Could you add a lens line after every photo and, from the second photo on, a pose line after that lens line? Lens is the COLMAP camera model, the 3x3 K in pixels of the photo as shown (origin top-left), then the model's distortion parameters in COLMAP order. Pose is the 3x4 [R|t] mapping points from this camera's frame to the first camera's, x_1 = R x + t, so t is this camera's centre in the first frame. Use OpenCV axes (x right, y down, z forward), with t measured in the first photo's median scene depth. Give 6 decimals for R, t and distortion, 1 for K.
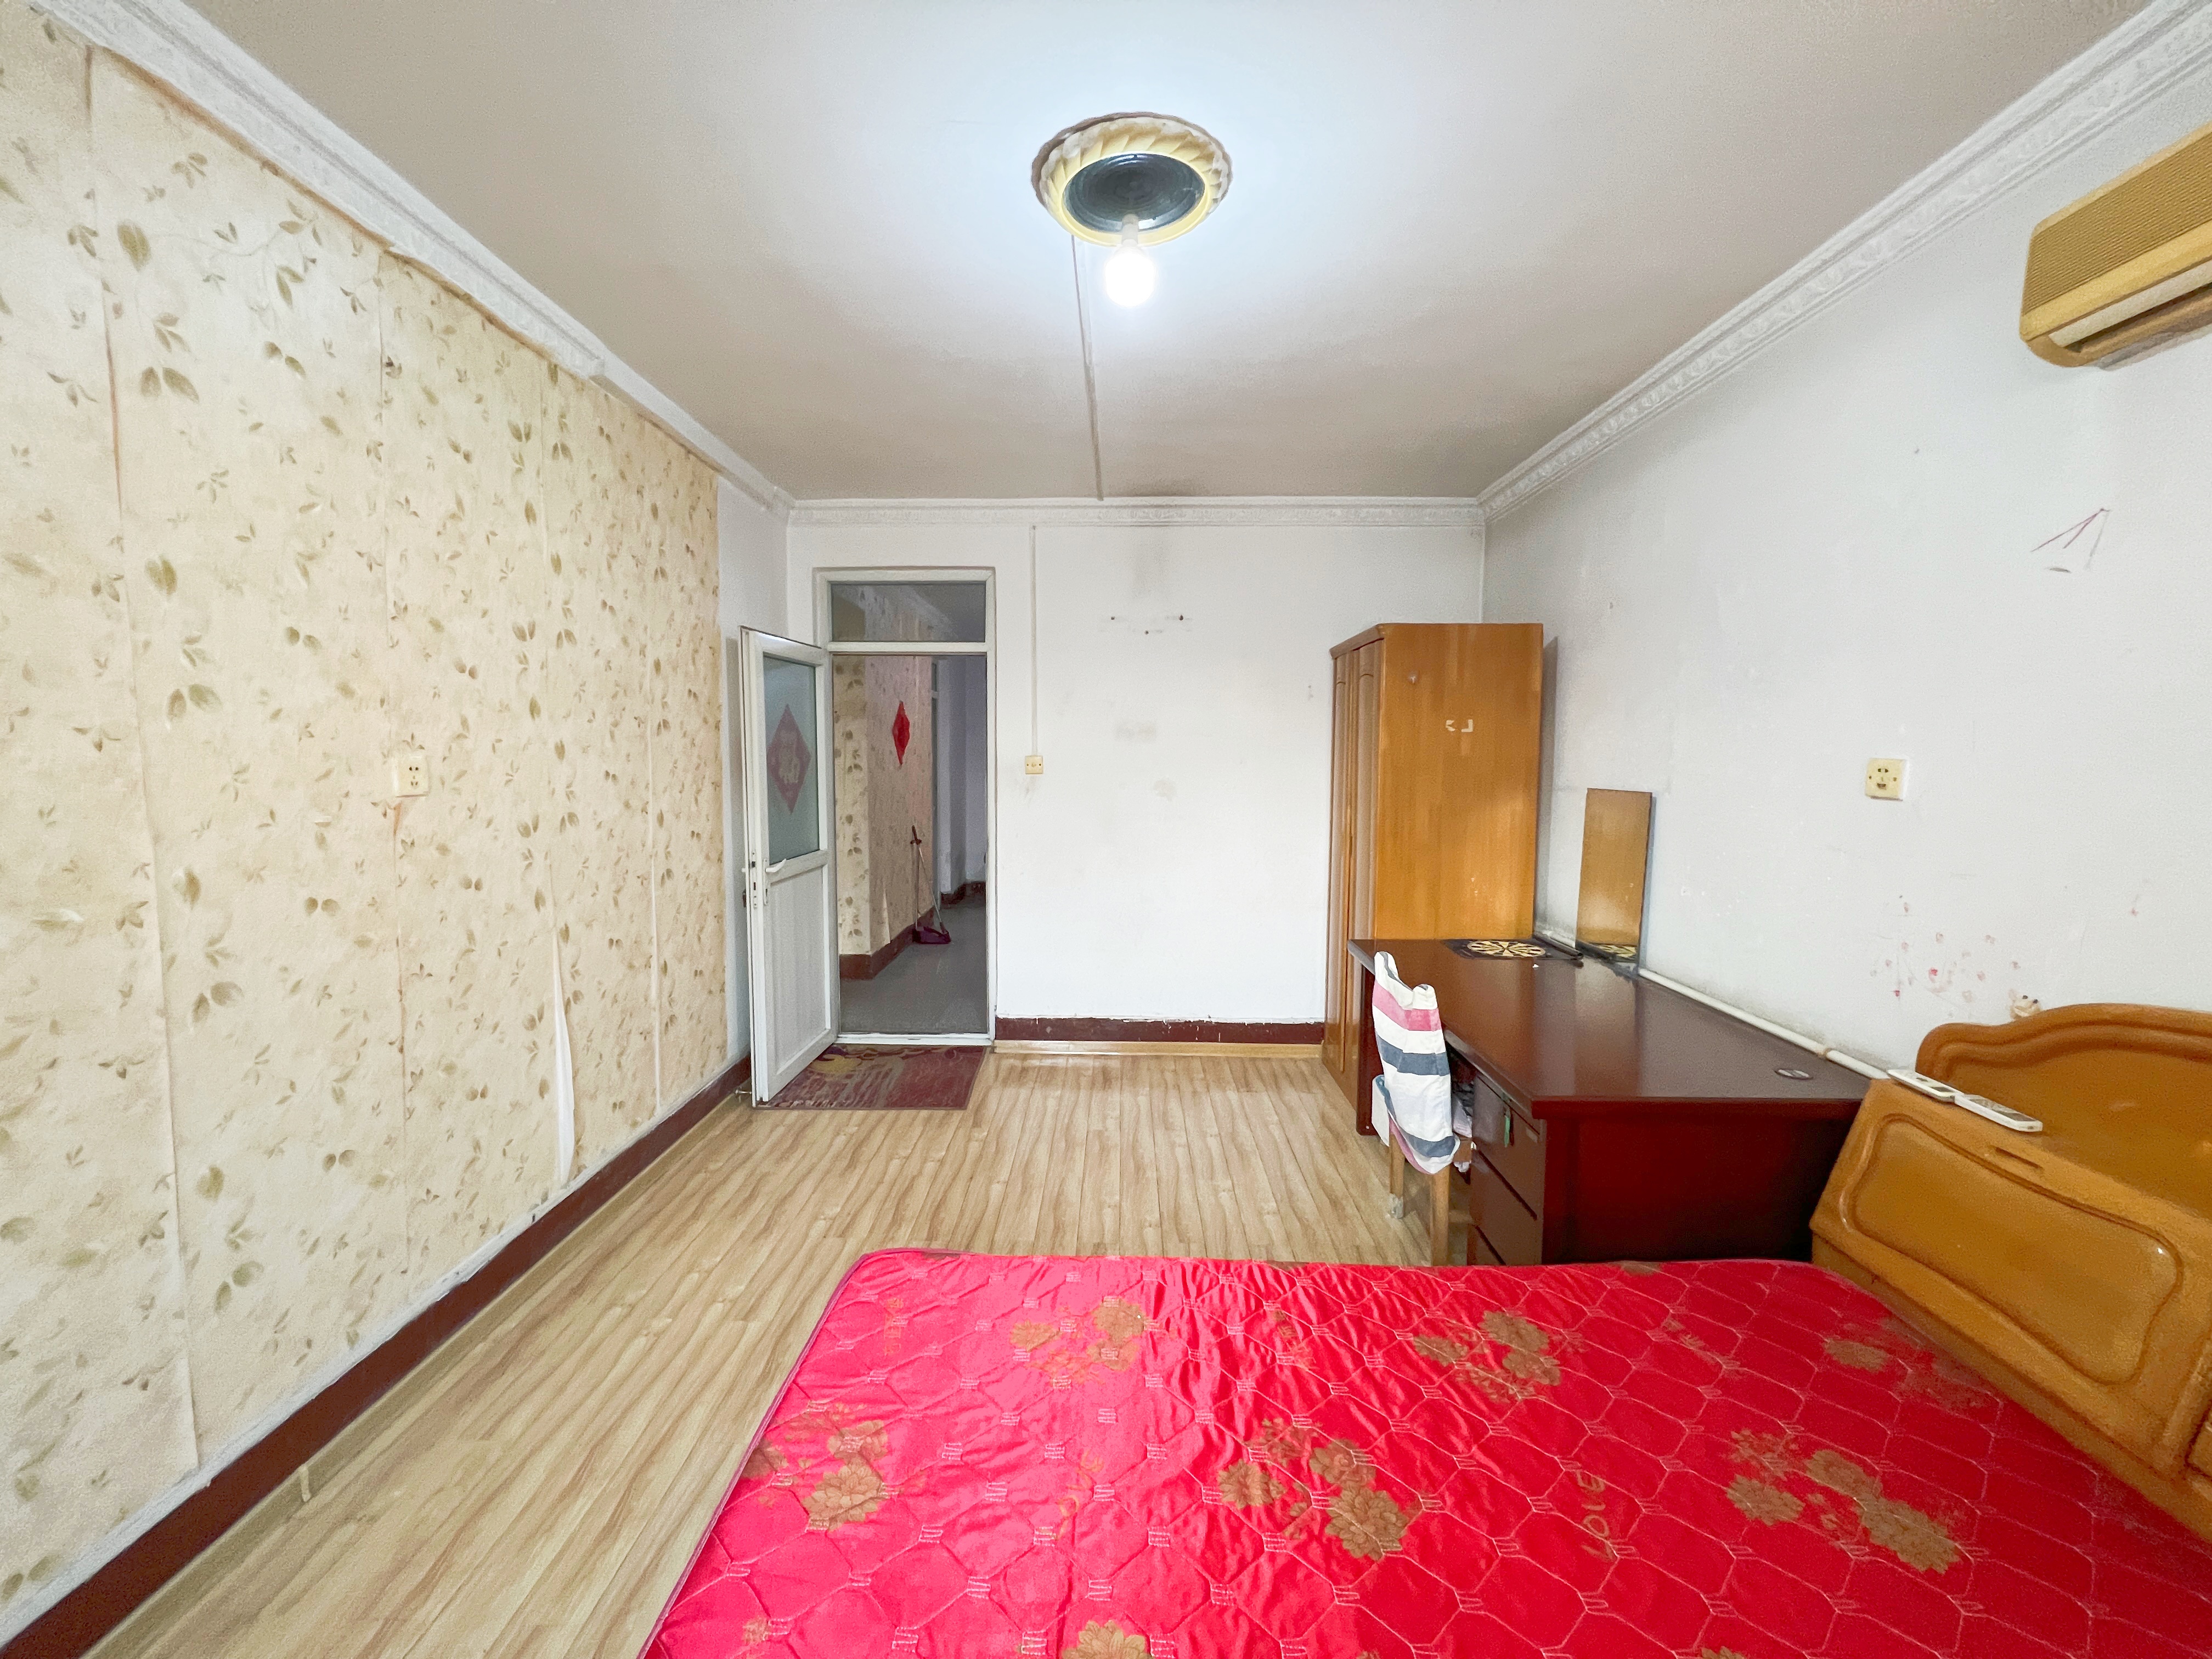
lens RADIAL K [[891.8, 0, 1103.7], [0, 891.8, 820.5], [0, 0, 1]] dist [-0.002684, 0.000067]
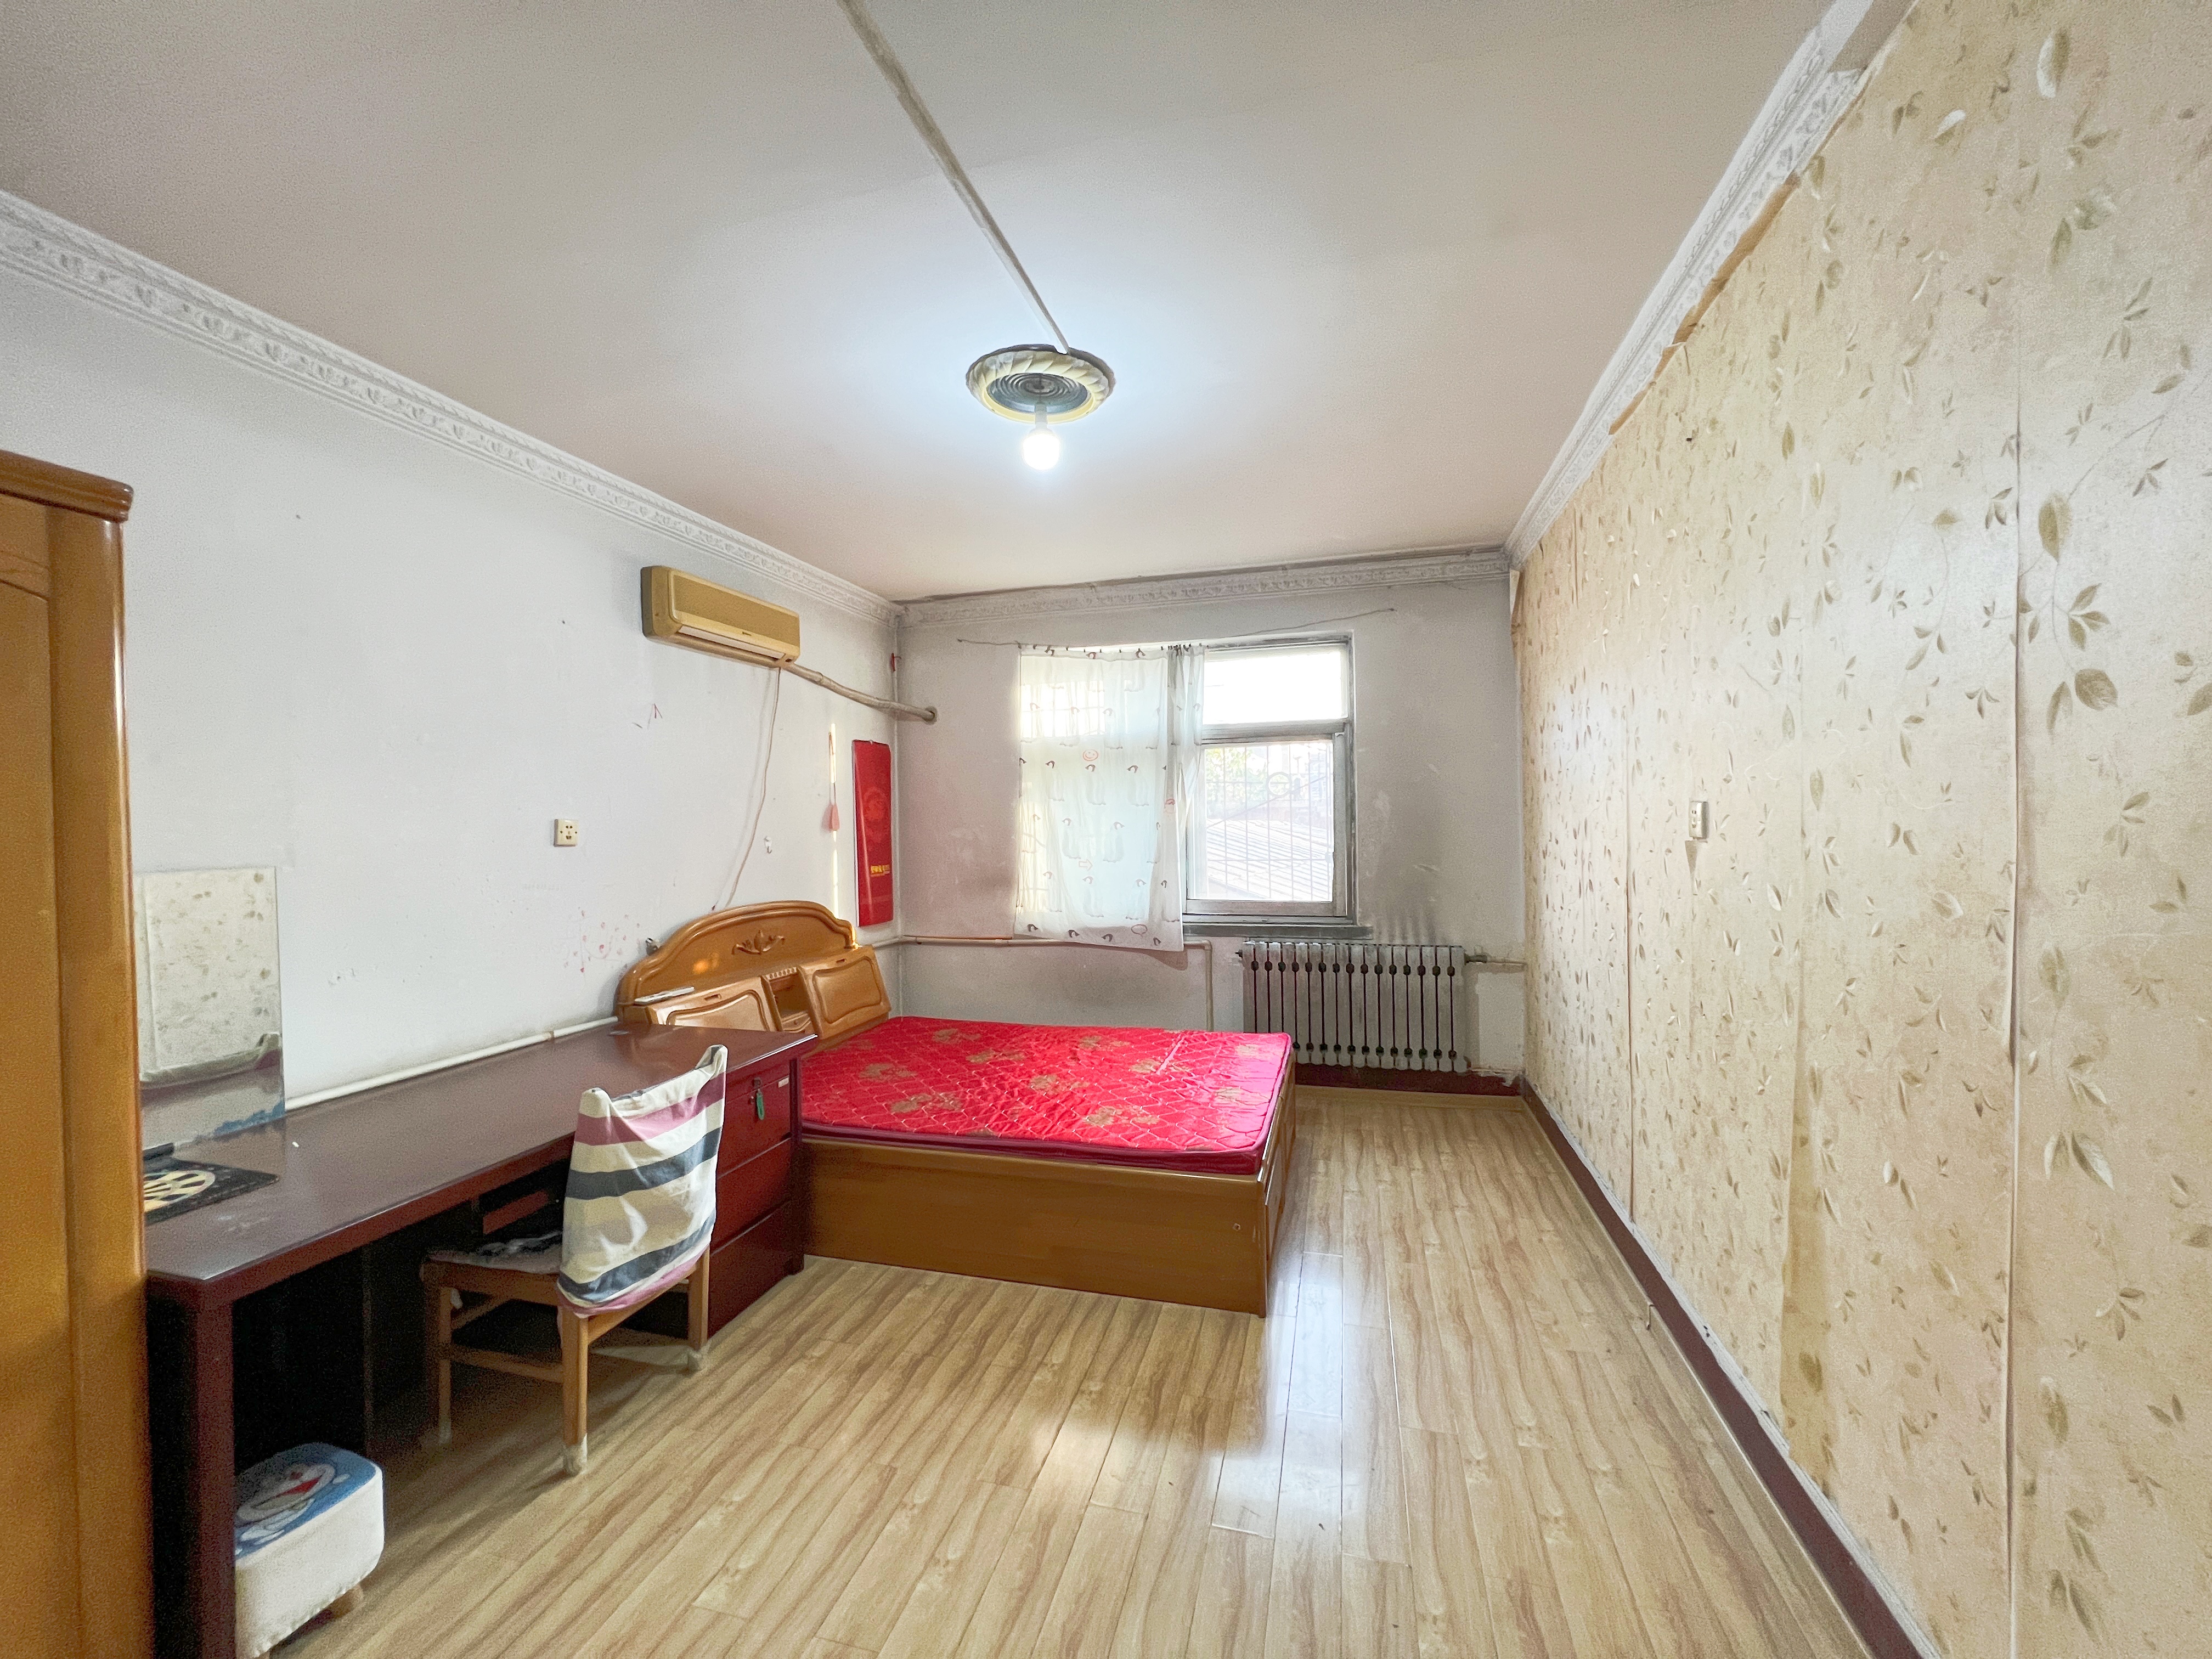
lens RADIAL K [[891.8, 0, 1105.3], [0, 891.8, 830.2], [0, 0, 1]] dist [-0.002684, 0.000067]
pose [[-0.970697, 0.008847, 0.240142, -0.438625], [0.029883, 0.996009, 0.084101, -0.181733], [-0.238440, 0.088813, -0.967088, 2.712001]]
